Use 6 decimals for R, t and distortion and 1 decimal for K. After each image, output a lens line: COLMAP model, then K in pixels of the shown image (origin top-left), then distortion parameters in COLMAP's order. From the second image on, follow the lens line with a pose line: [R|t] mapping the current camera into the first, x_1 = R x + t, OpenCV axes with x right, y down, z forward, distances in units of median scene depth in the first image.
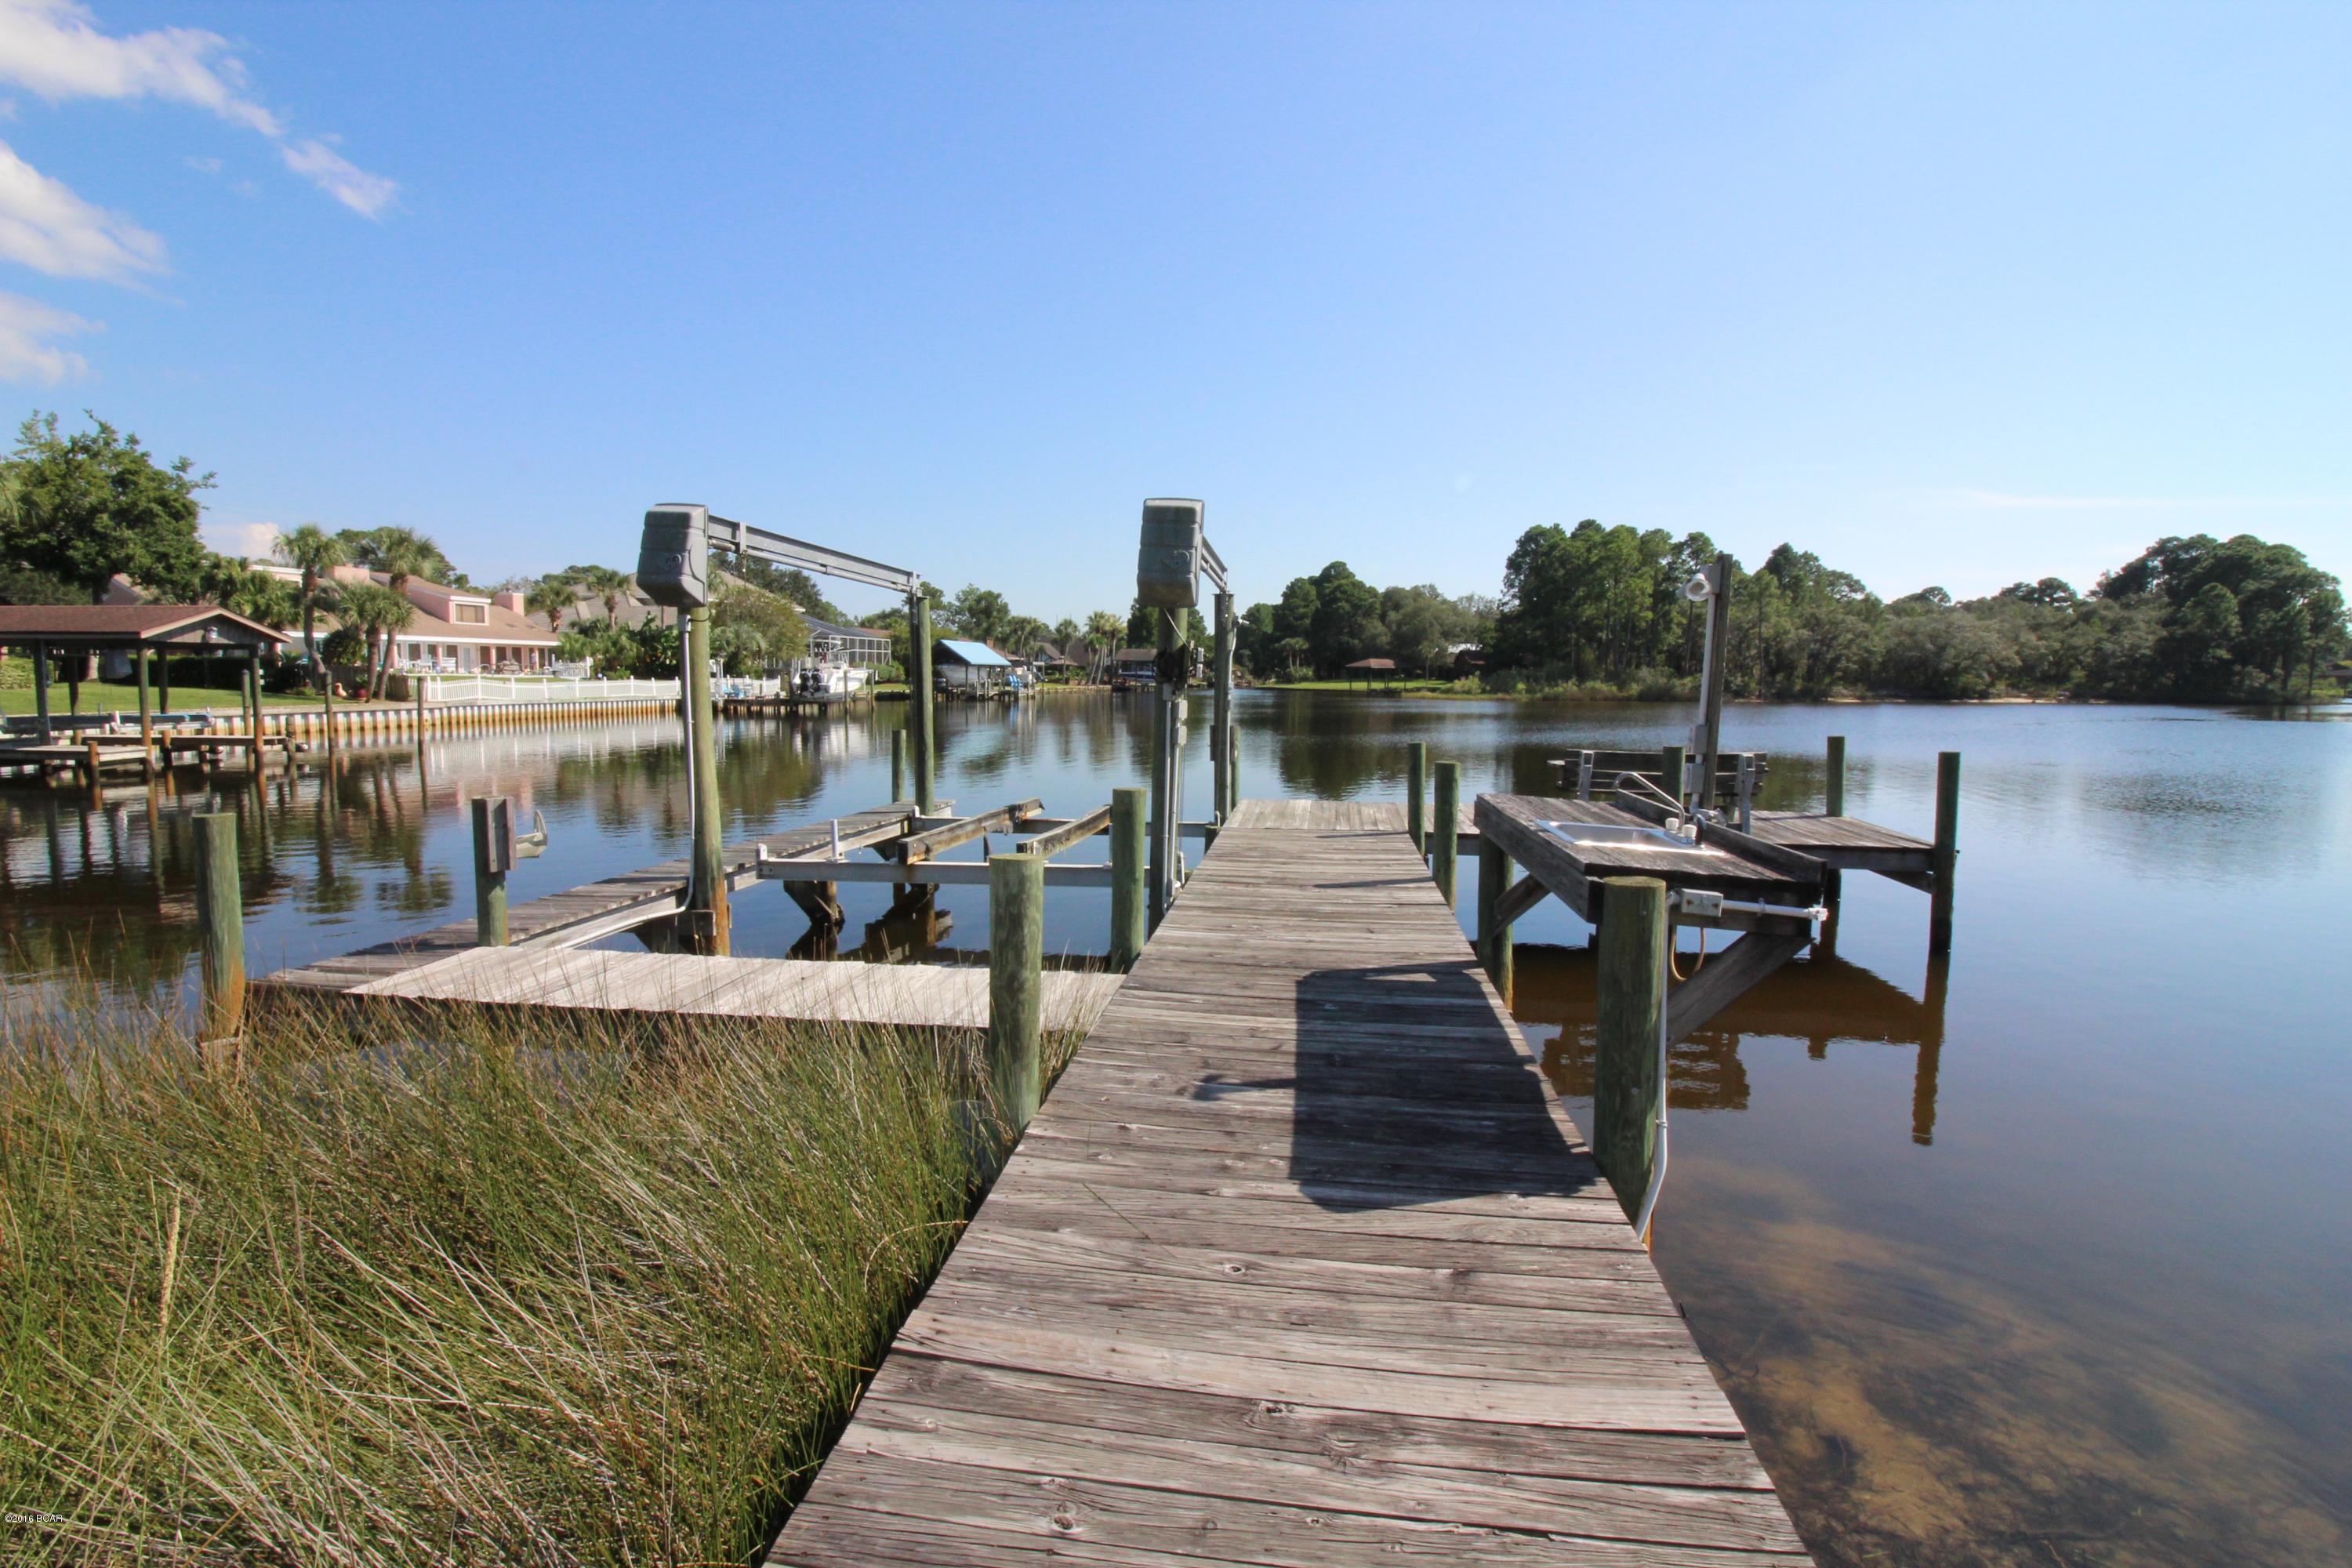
lens RADIAL K [[1115.8, 0, 1167.4], [0, 1115.8, 776.1], [0, 0, 1]] dist [-0.019338, -0.001269]
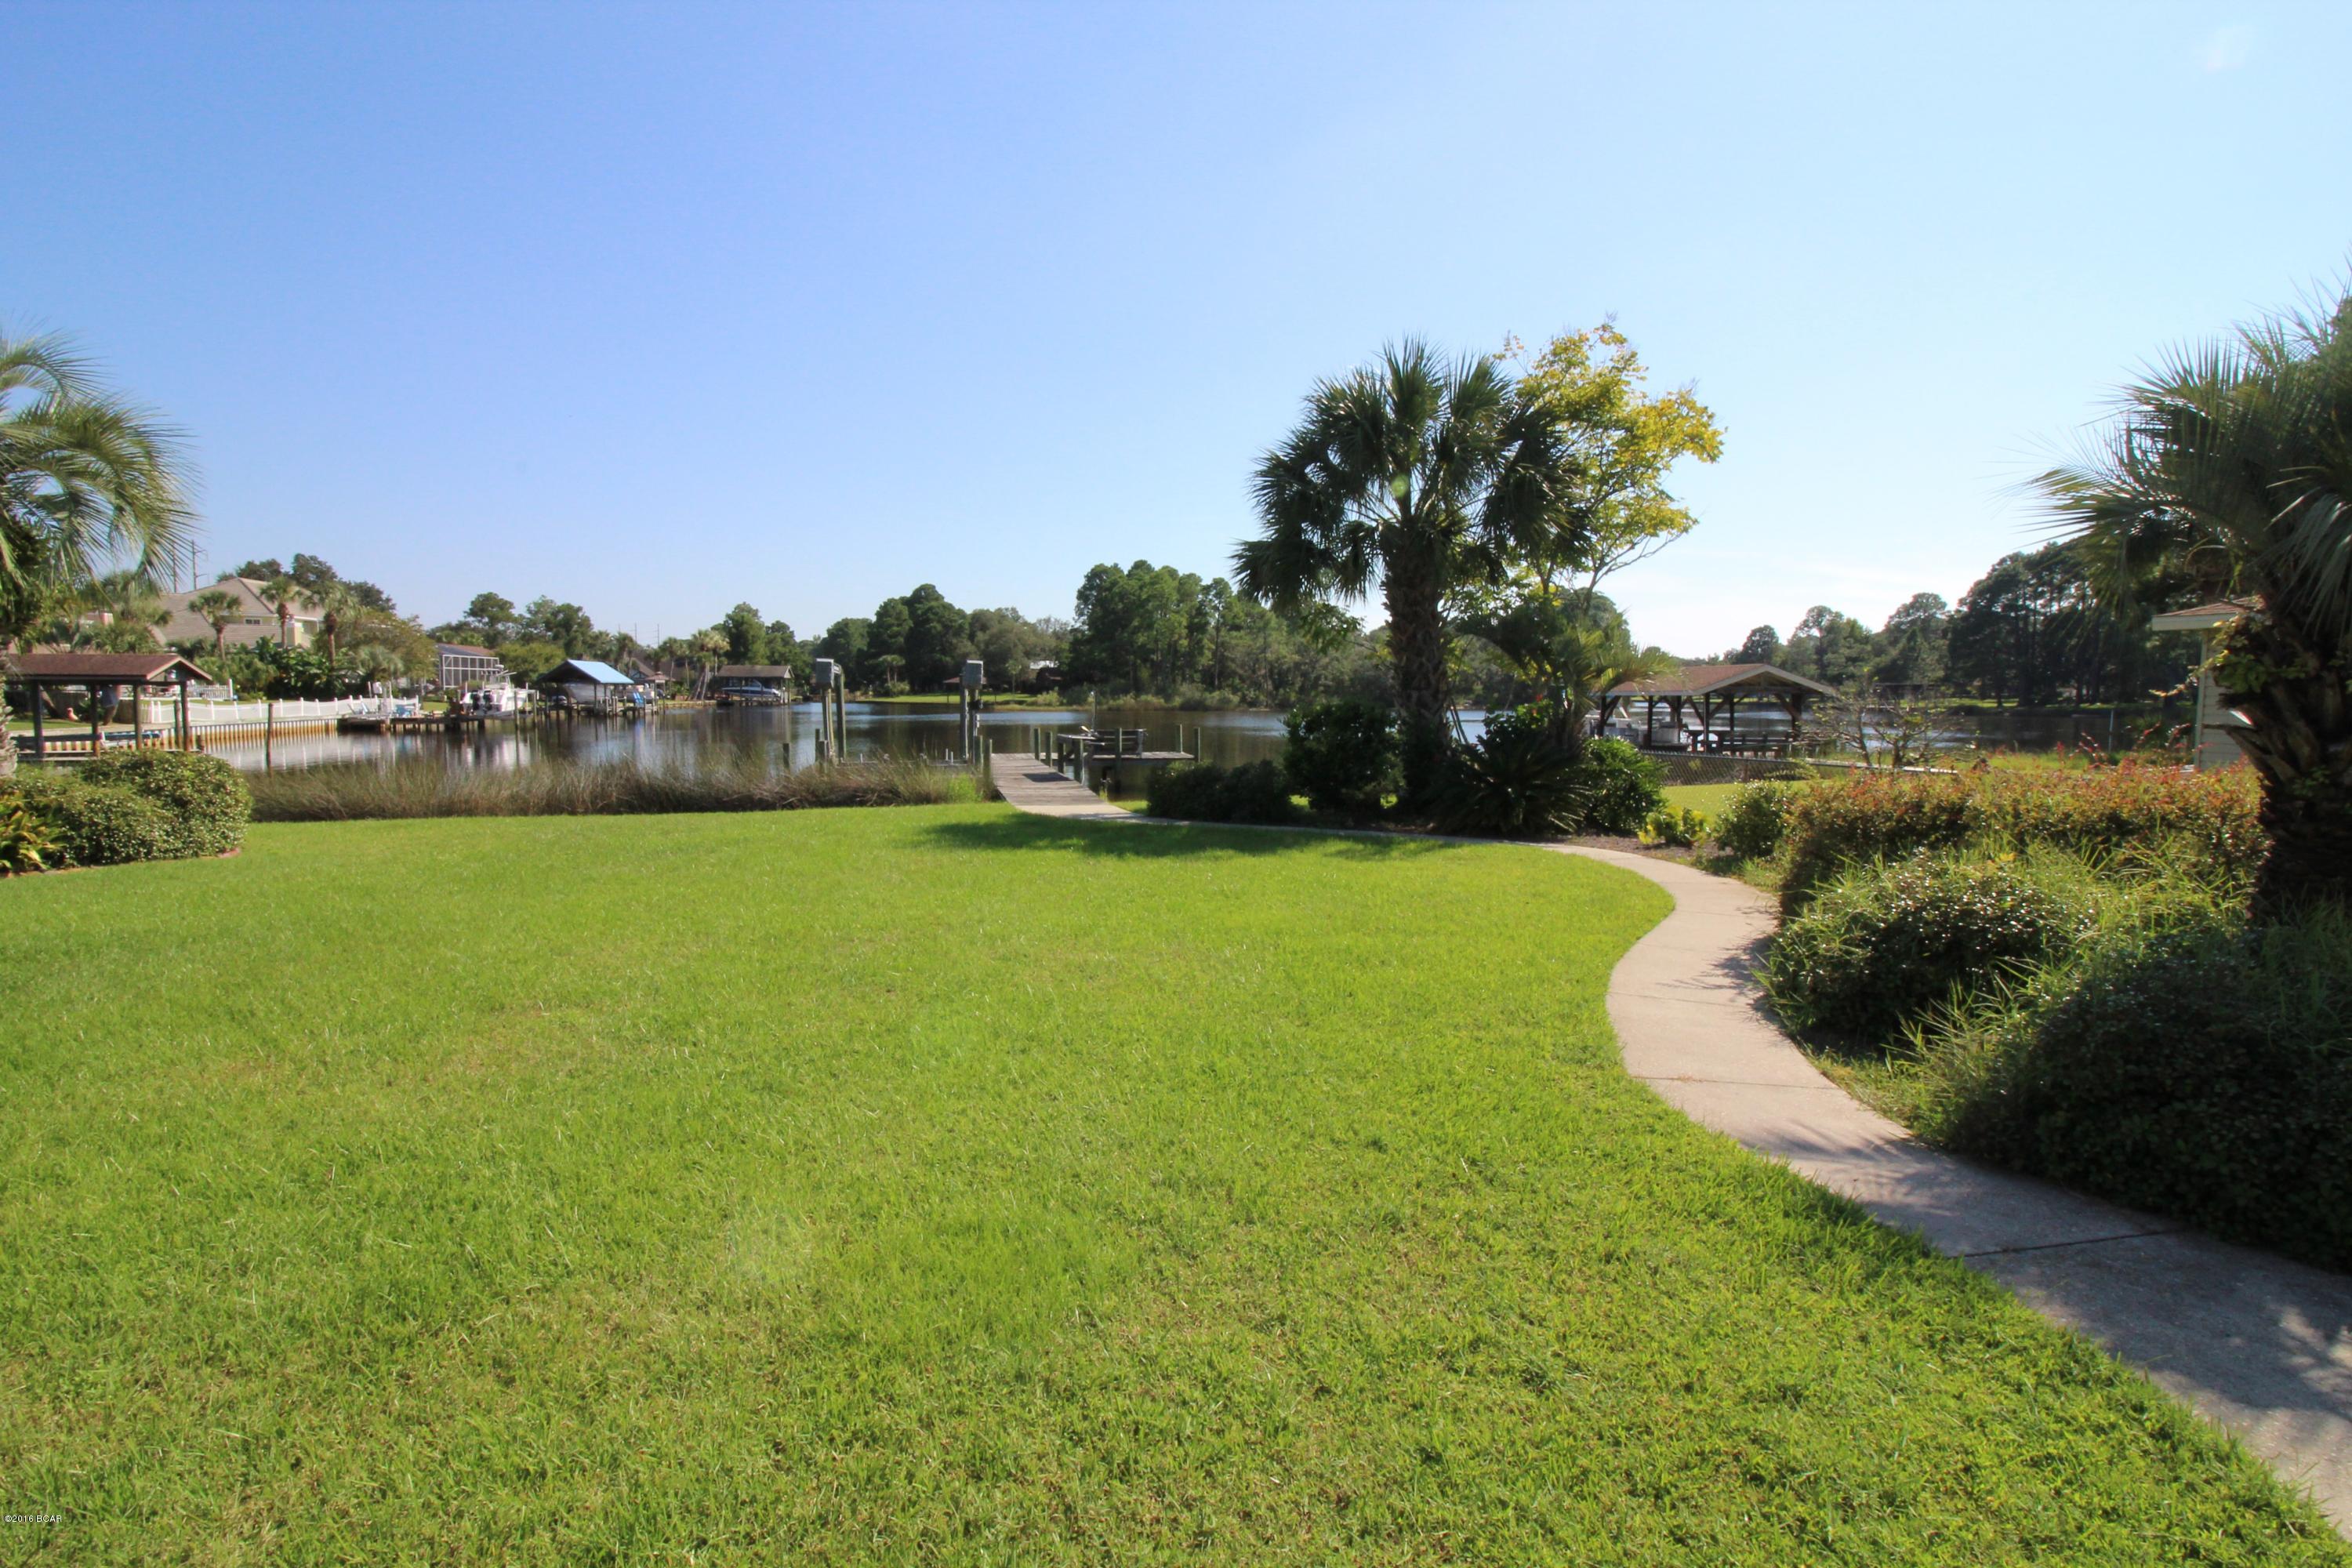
lens RADIAL K [[1115.8, 0, 1163.0], [0, 1115.8, 795.2], [0, 0, 1]] dist [-0.019338, -0.001269]
pose [[0.933966, -0.036382, 0.355505, -0.034933], [0.033969, 0.999338, 0.013031, 0.008142], [-0.355744, -0.000094, 0.934583, -0.126119]]
